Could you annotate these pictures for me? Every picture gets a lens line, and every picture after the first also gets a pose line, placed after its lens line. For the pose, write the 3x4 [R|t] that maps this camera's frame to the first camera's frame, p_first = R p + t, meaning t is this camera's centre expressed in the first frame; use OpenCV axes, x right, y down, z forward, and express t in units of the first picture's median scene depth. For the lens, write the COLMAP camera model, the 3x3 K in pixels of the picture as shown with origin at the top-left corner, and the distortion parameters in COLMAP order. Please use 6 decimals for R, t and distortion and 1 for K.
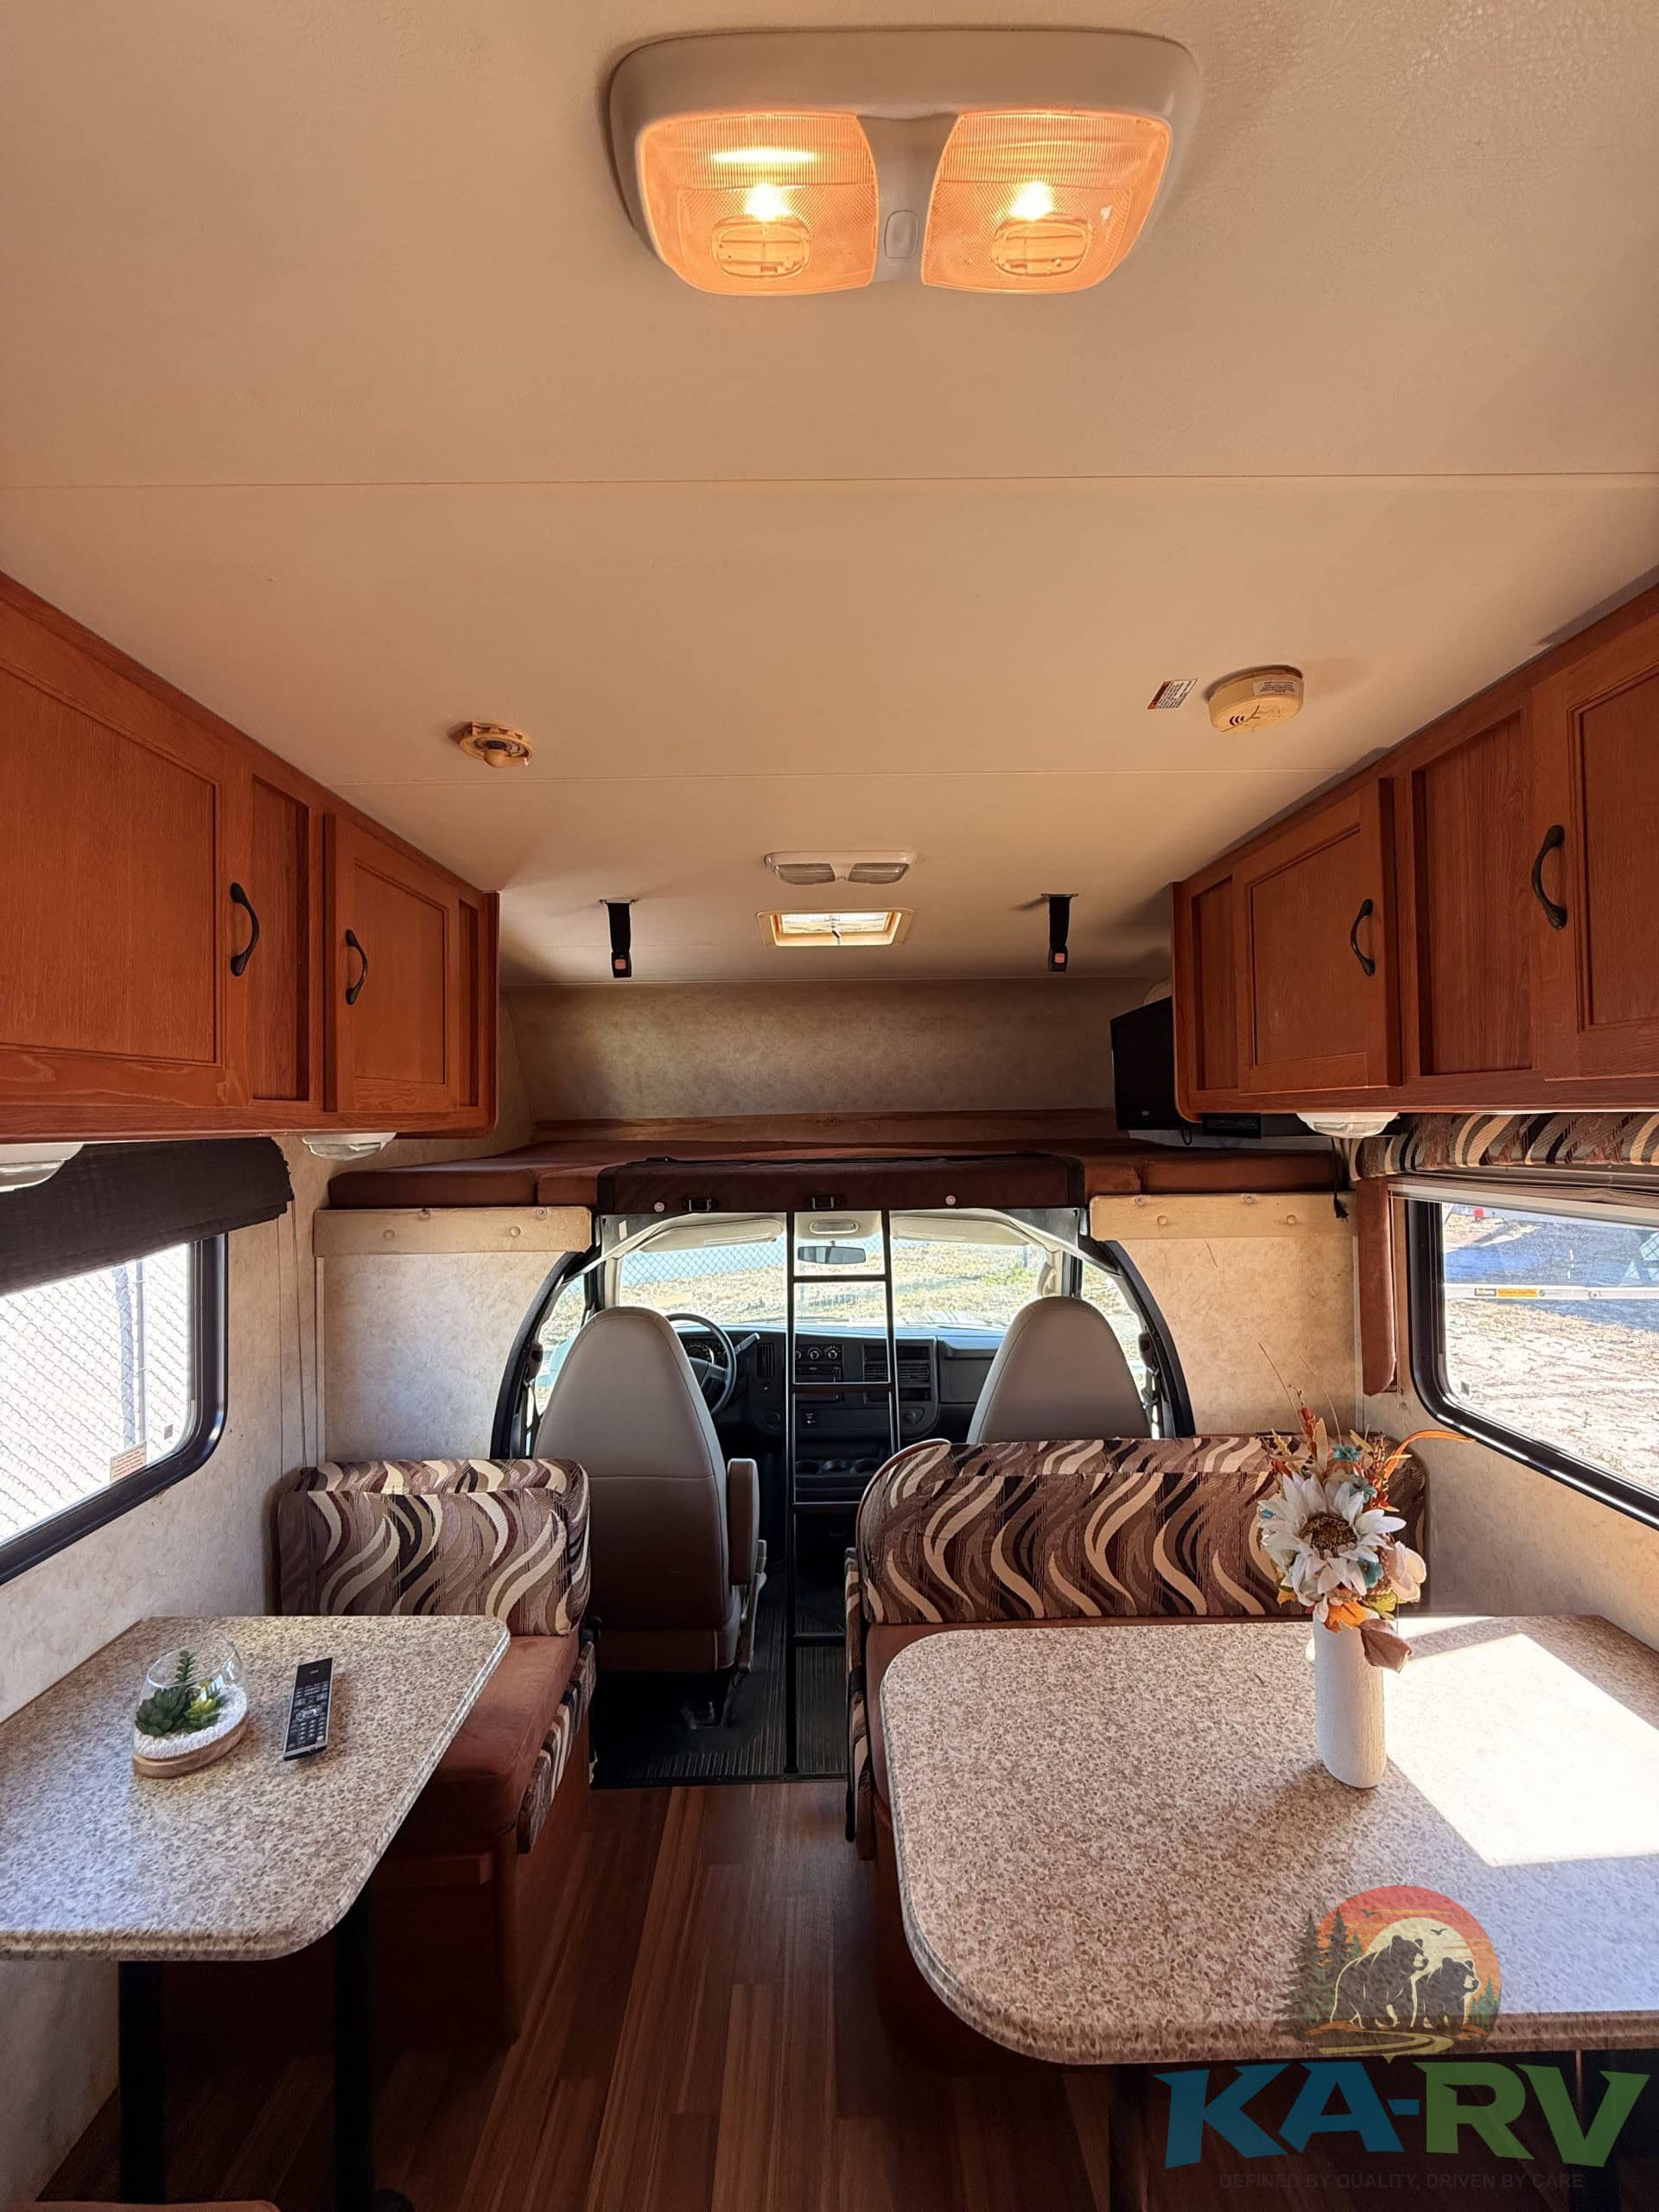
lens RADIAL K [[878.8, 0, 828.0], [0, 878.8, 1098.8], [0, 0, 1]] dist [0.000705, -0.000065]
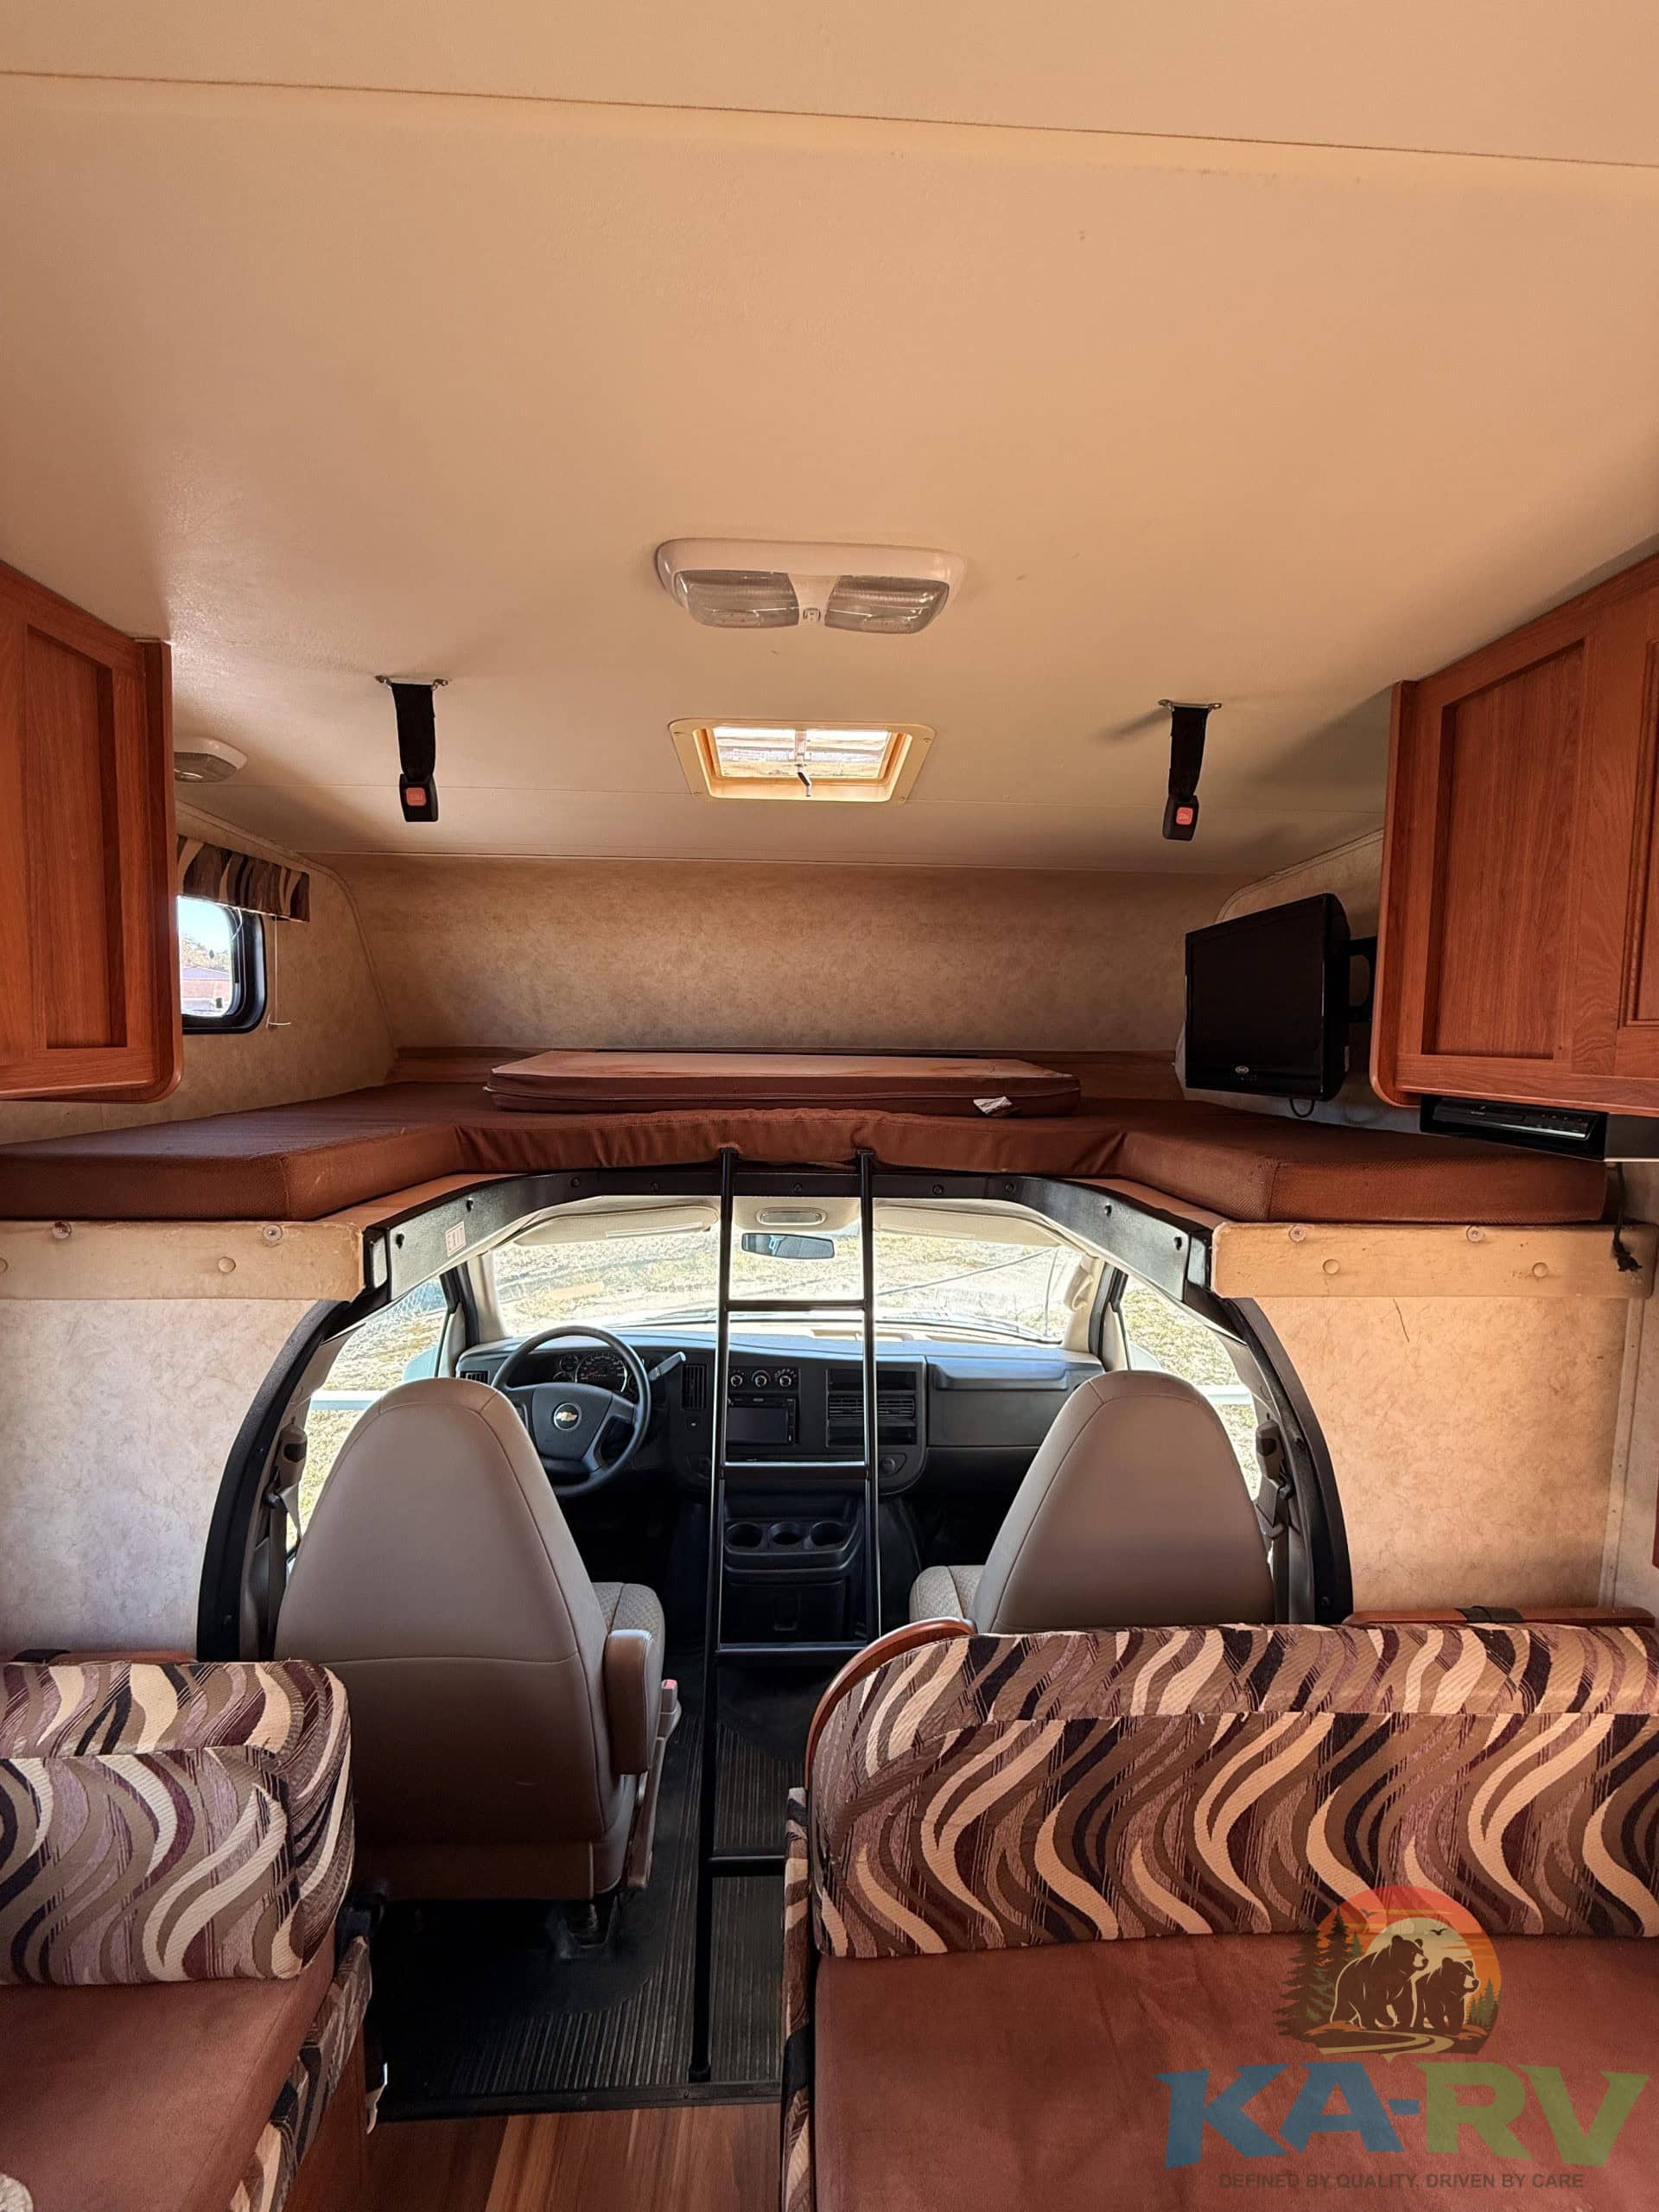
lens RADIAL K [[878.8, 0, 825.3], [0, 878.8, 1098.5], [0, 0, 1]] dist [0.000705, -0.000065]
pose [[0.999129, 0.027390, 0.031484, 0.014489], [-0.030265, 0.995035, 0.094809, -0.025025], [-0.028731, -0.095680, 0.994997, 0.466407]]
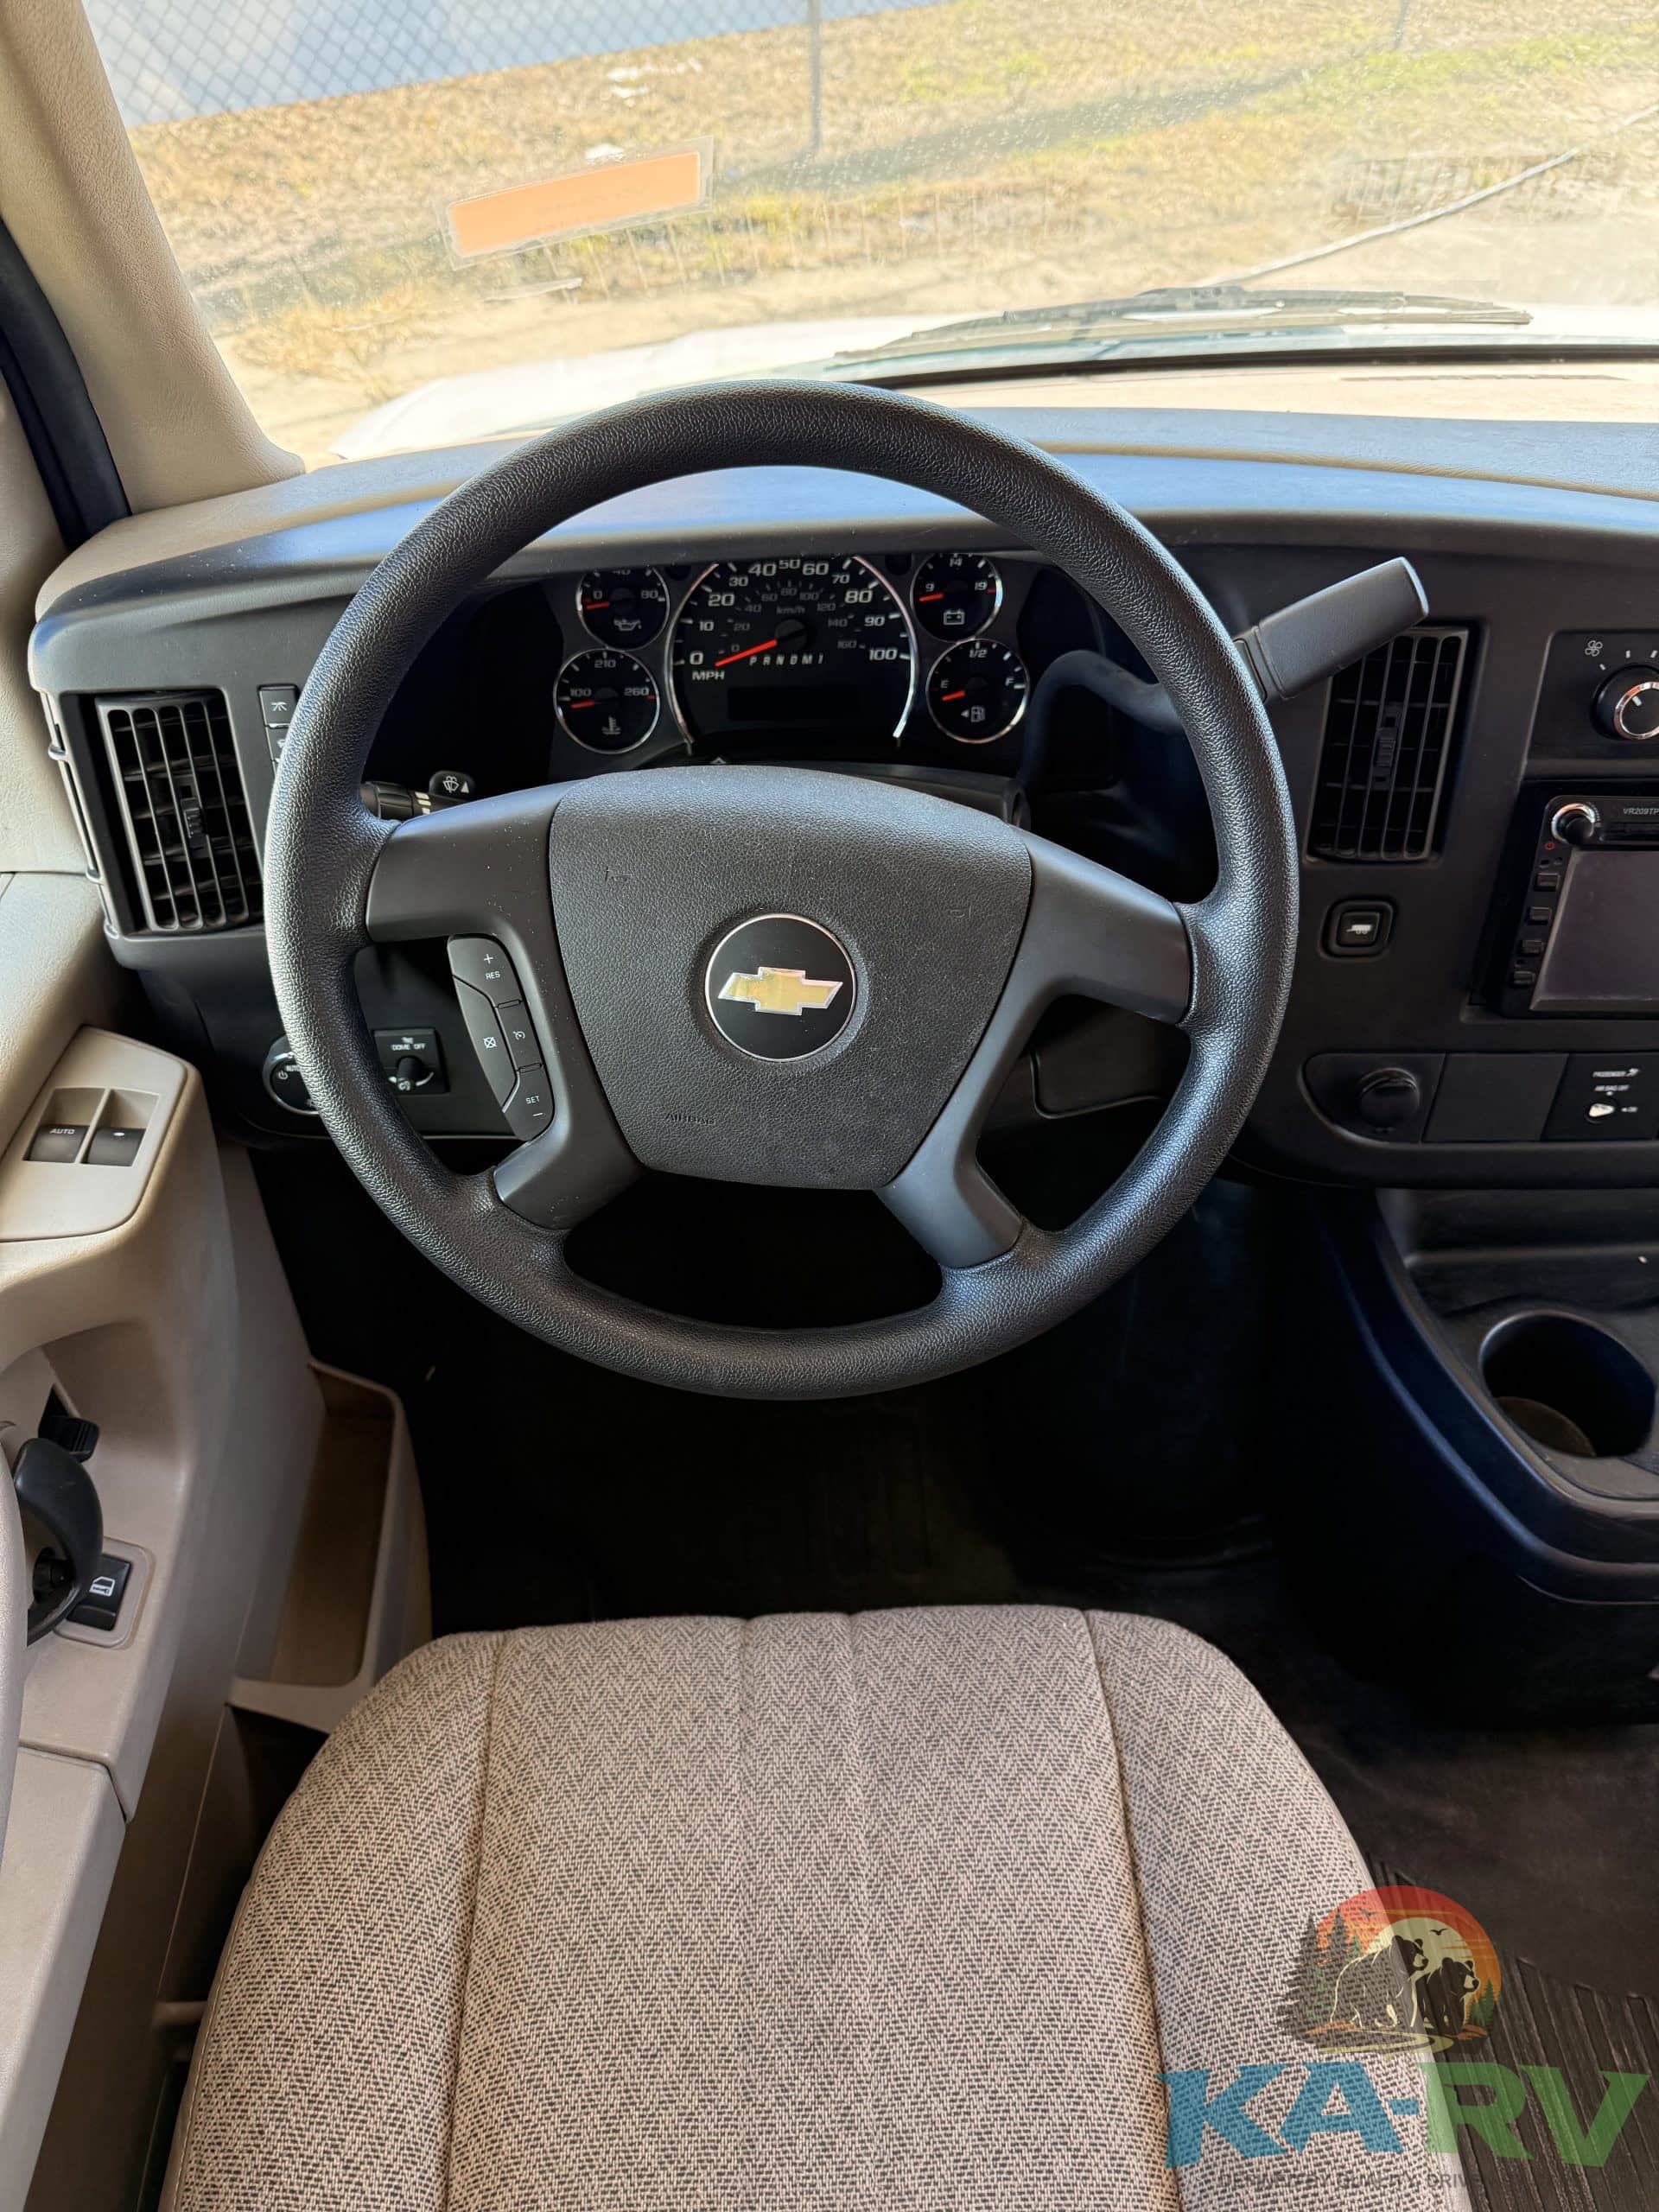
lens RADIAL K [[1557.8, 0, 836.2], [0, 1557.8, 1094.3], [0, 0, 1]] dist [0.009782, -0.000938]
pose [[0.998986, -0.015888, 0.042117, -0.267132], [-0.018002, 0.716549, 0.697305, 0.280625], [-0.041258, -0.697356, 0.715537, 1.292516]]
